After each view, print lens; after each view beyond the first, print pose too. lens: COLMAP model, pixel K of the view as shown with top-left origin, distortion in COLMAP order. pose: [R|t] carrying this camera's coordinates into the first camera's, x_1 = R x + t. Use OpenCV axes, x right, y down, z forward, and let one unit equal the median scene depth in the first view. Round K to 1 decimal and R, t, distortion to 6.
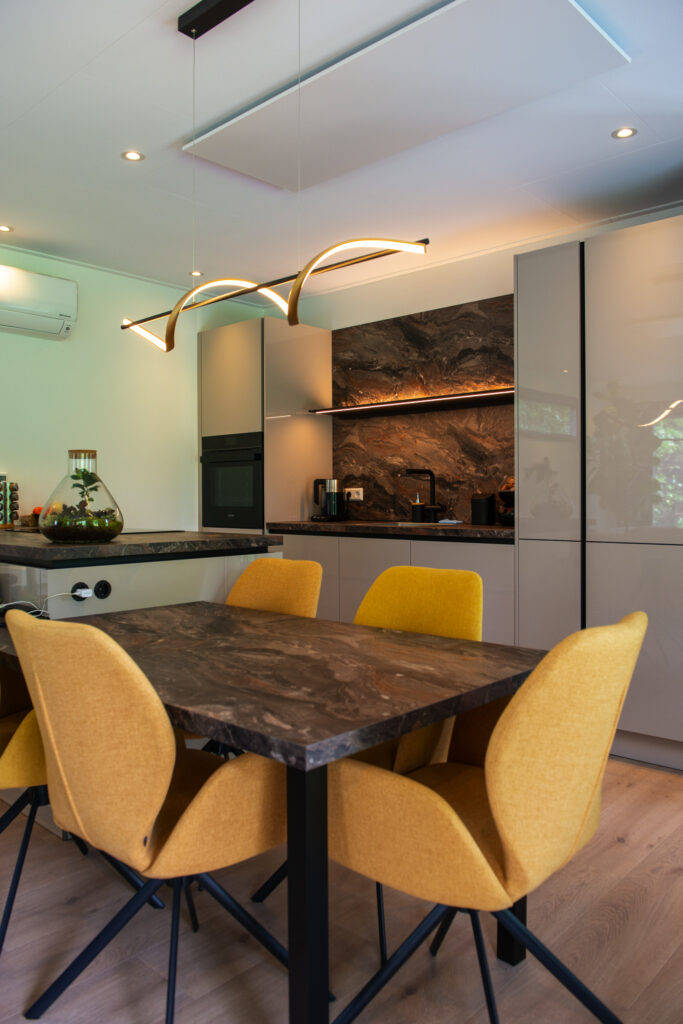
lens RADIAL K [[763.3, 0, 339.1], [0, 763.3, 505.7], [0, 0, 1]] dist [-0.025052, -0.012474]
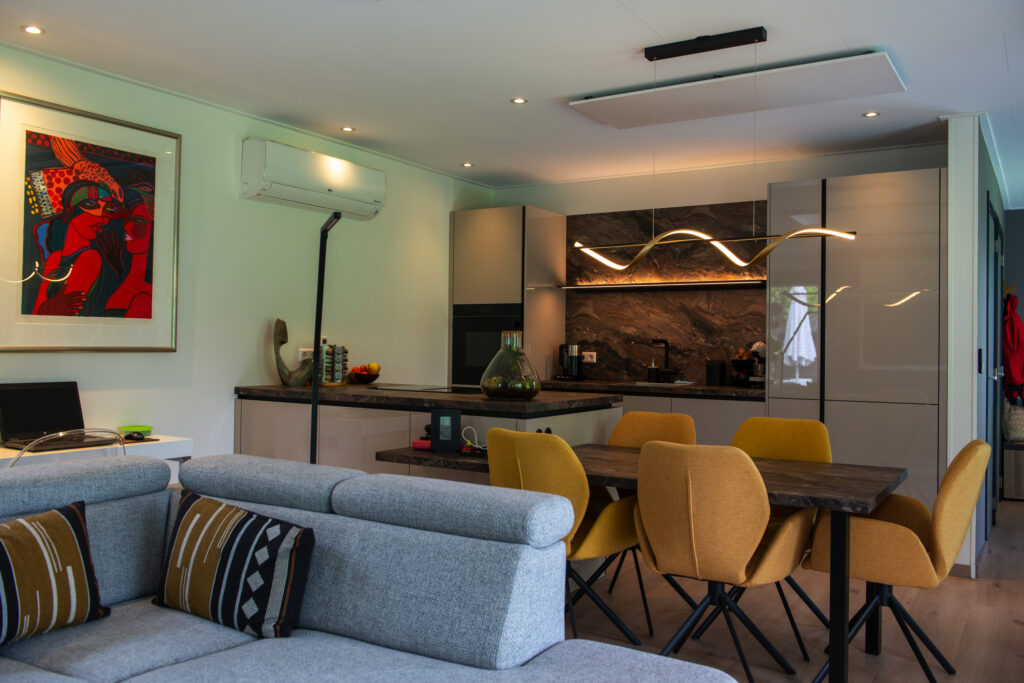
lens RADIAL K [[853.7, 0, 506.9], [0, 853.7, 336.3], [0, 0, 1]] dist [-0.014527, -0.003469]
pose [[0.982508, 0.019144, 0.185232, -0.388568], [-0.015320, 0.999639, -0.022057, -0.018575], [-0.185588, 0.018833, 0.982447, -0.296278]]
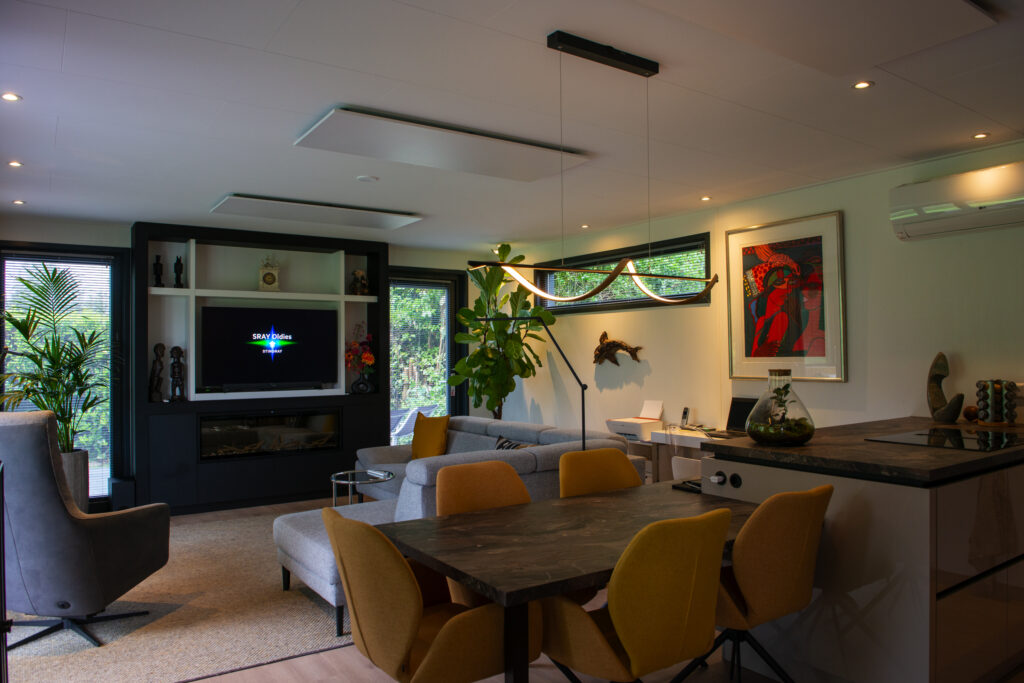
lens RADIAL K [[712.8, 0, 511.2], [0, 712.8, 342.9], [0, 0, 1]] dist [-0.044788, -0.009801]
pose [[-0.215997, -0.008398, -0.976358, 0.552686], [-0.002637, 0.999964, -0.008017, -0.065892], [0.976391, 0.000843, -0.216011, 0.513028]]
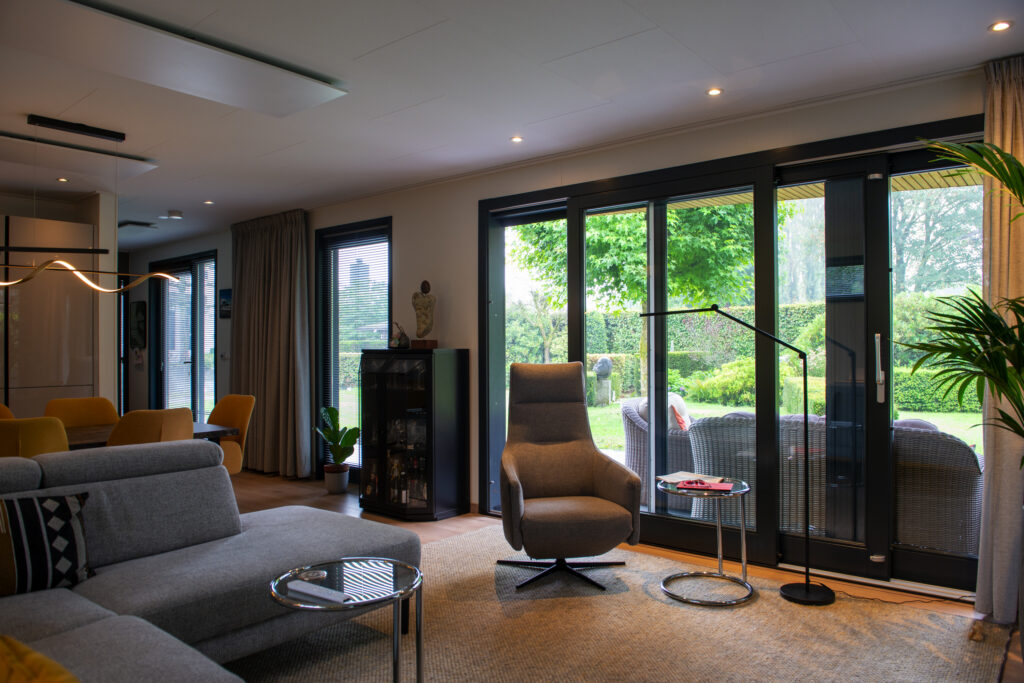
lens RADIAL K [[712.8, 0, 515.2], [0, 712.8, 343.3], [0, 0, 1]] dist [-0.044788, -0.009801]
pose [[-0.056026, 0.008768, 0.998391, -1.000580], [0.017731, 0.999812, -0.007786, -0.017609], [-0.998272, 0.017266, -0.056171, -0.057515]]
